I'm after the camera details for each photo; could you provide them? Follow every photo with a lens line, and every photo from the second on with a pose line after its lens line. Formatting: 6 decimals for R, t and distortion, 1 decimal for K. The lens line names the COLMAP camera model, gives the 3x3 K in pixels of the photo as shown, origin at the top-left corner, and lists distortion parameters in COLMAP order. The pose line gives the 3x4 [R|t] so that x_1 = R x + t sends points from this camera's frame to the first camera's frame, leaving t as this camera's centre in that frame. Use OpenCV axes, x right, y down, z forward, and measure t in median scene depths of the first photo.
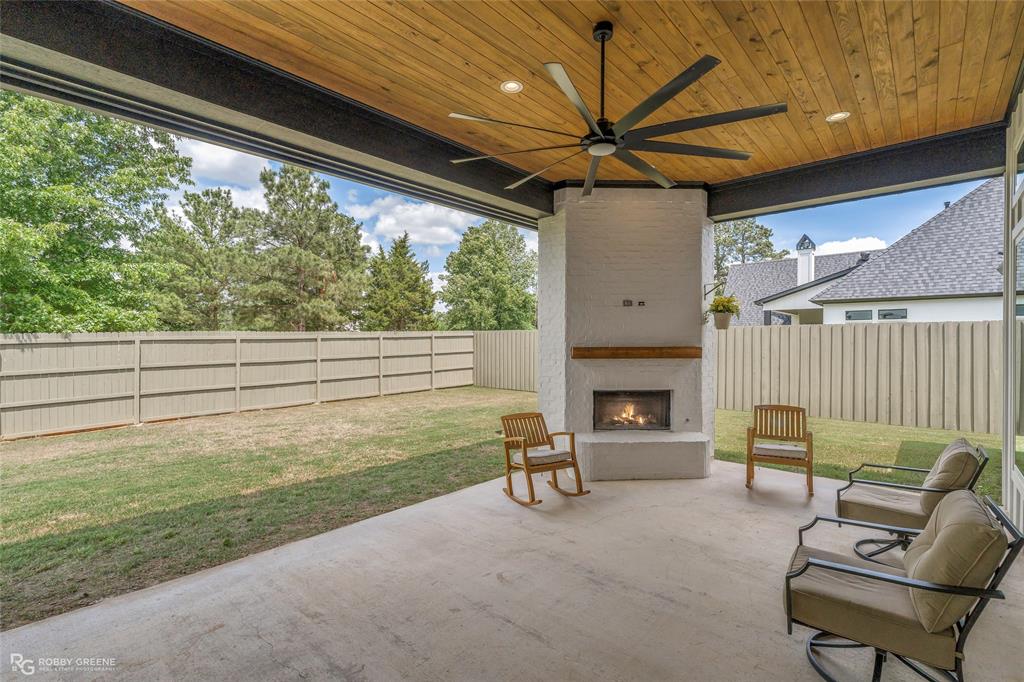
lens RADIAL K [[461.0, 0, 511.6], [0, 461.0, 343.4], [0, 0, 1]] dist [0.001831, 0.000201]
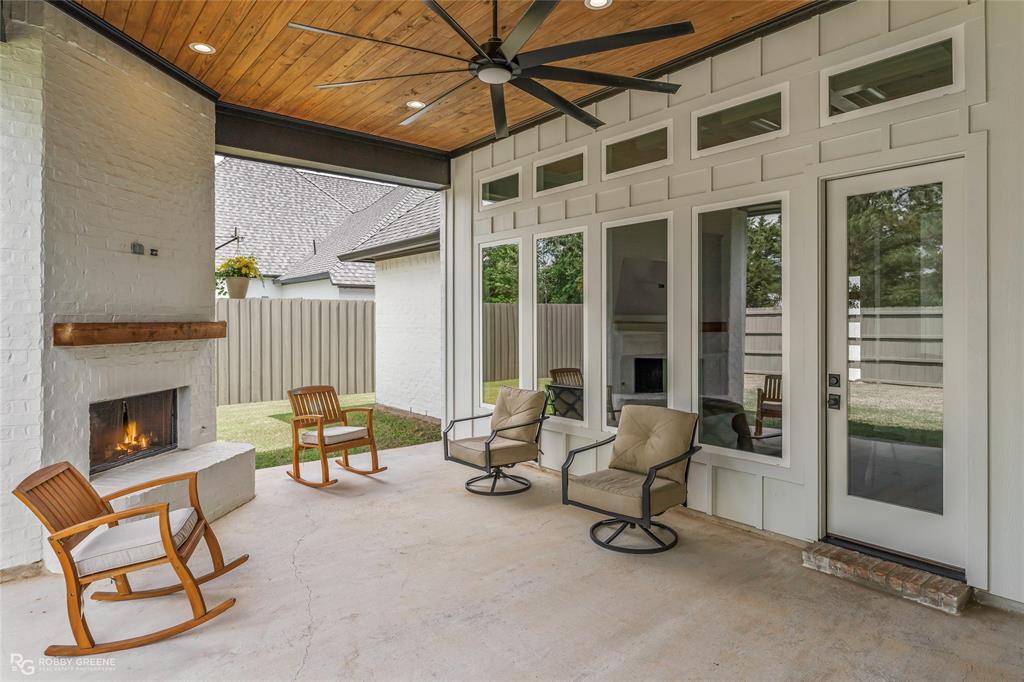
lens RADIAL K [[581.3, 0, 503.0], [0, 581.3, 317.1], [0, 0, 1]] dist [0.003837, -0.000421]
pose [[0.156273, 0.004318, 0.987704, -0.419109], [0.003029, 0.999984, -0.004851, 0.005496], [-0.987709, 0.003750, 0.156257, 0.419602]]
